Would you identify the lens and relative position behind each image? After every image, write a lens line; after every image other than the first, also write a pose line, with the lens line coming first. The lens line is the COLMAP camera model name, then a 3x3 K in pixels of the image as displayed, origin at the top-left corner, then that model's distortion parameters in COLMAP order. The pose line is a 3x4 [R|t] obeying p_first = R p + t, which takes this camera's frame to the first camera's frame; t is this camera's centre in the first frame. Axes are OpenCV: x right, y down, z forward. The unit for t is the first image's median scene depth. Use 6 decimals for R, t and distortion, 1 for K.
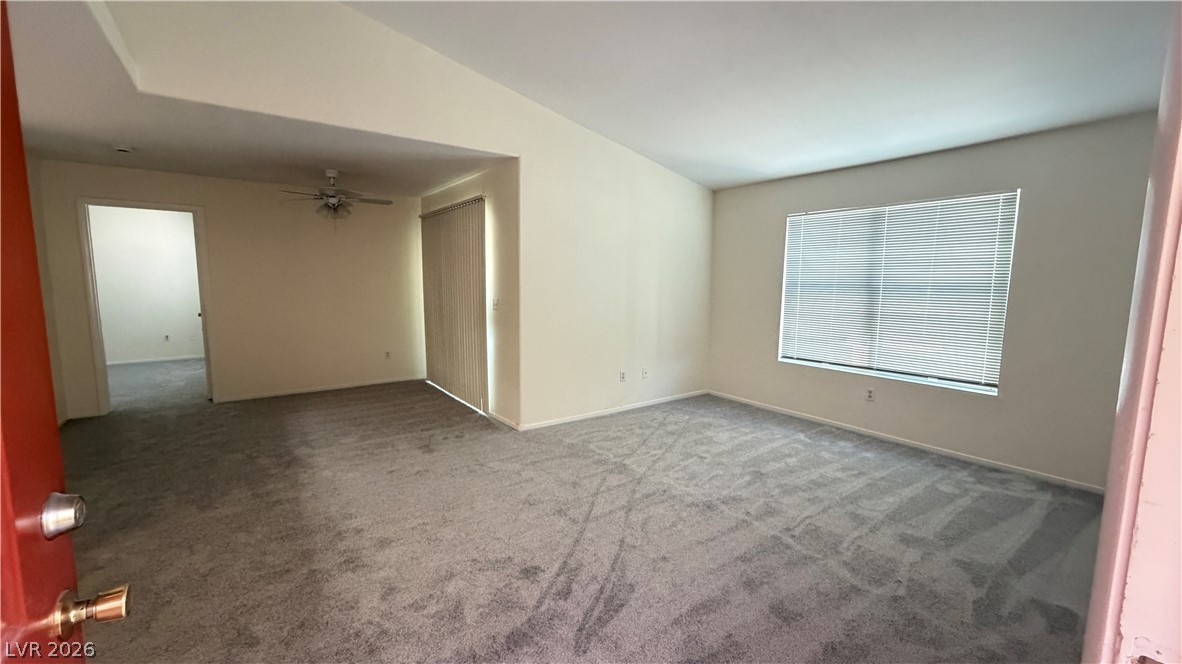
lens RADIAL K [[470.4, 0, 590.3], [0, 470.4, 333.5], [0, 0, 1]] dist [-0.000694, 0.000306]
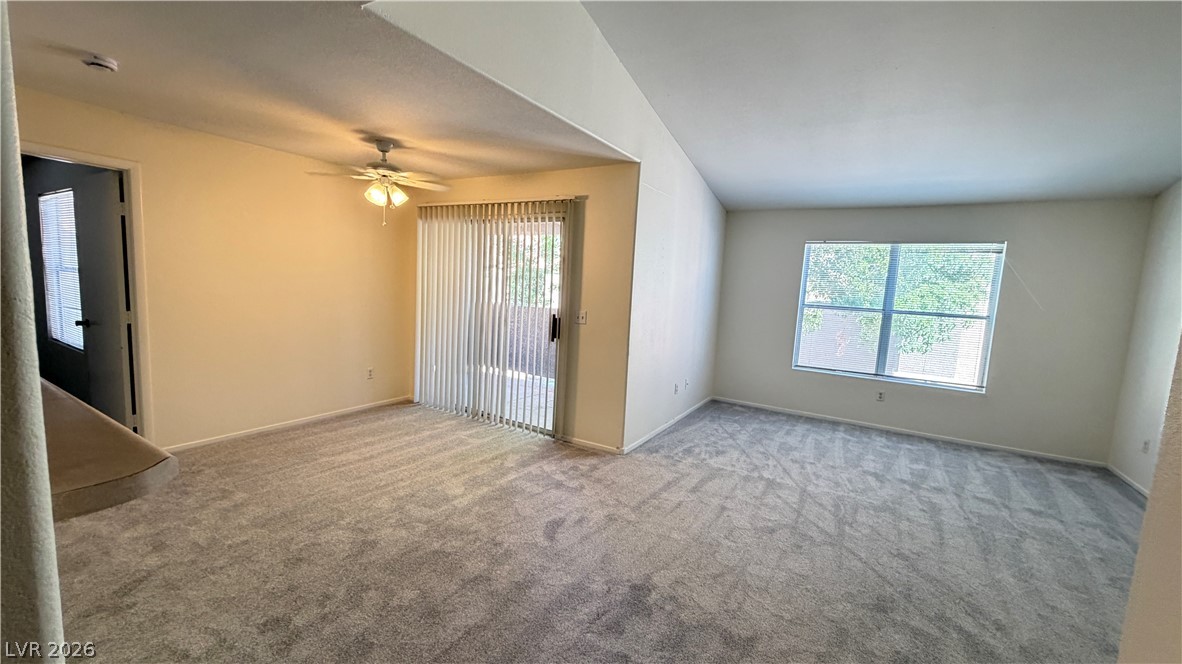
lens RADIAL K [[470.4, 0, 588.1], [0, 470.4, 334.0], [0, 0, 1]] dist [-0.000694, 0.000306]
pose [[0.921878, -0.003027, 0.387469, -0.810685], [0.000550, 0.999979, 0.006504, -0.054814], [-0.387481, -0.005783, 0.921860, 0.236565]]
